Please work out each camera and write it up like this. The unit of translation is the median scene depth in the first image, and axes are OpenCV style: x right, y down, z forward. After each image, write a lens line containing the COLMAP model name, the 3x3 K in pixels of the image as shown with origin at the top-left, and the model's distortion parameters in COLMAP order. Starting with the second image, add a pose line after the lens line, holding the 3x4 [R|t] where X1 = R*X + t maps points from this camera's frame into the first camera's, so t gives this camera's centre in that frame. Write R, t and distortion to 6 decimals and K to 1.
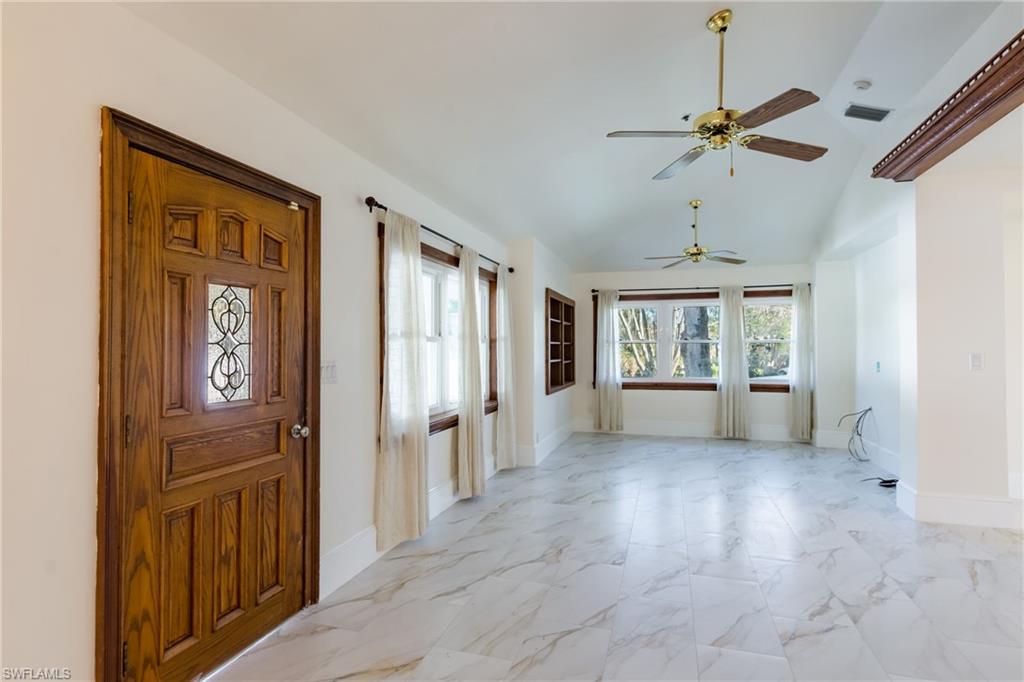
lens RADIAL K [[555.2, 0, 512.0], [0, 555.2, 341.0], [0, 0, 1]] dist [0.000778, 0.000075]
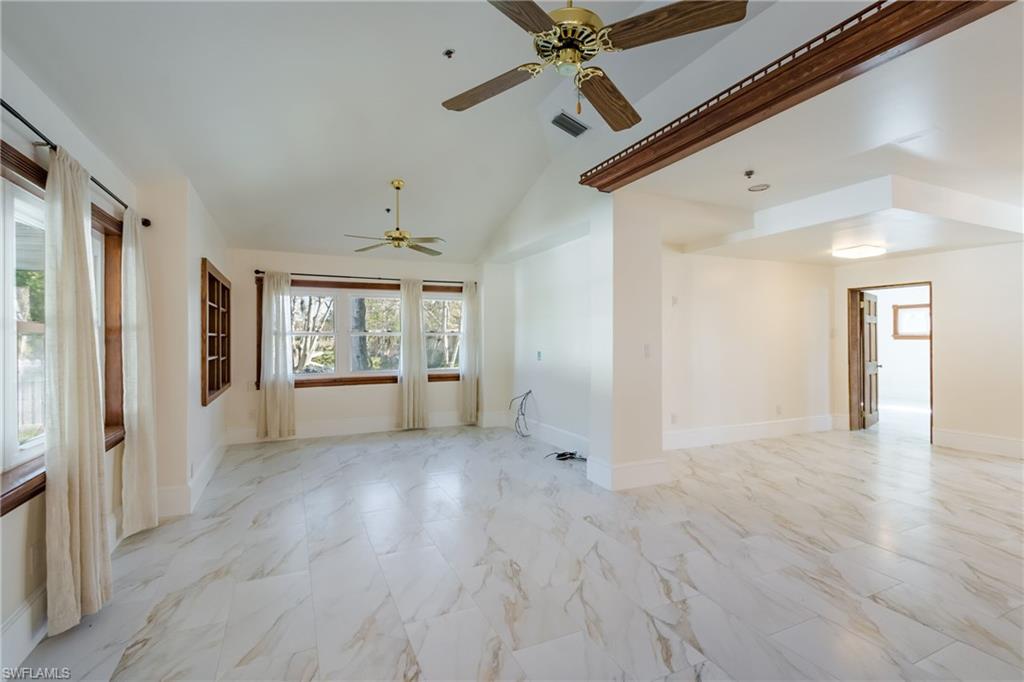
lens RADIAL K [[469.4, 0, 510.5], [0, 469.4, 337.1], [0, 0, 1]] dist [0.012660, -0.006180]
pose [[0.747966, 0.000738, 0.663737, -0.044408], [-0.005677, 0.999970, 0.005287, 0.001715], [-0.663713, -0.007722, 0.747948, 0.265739]]
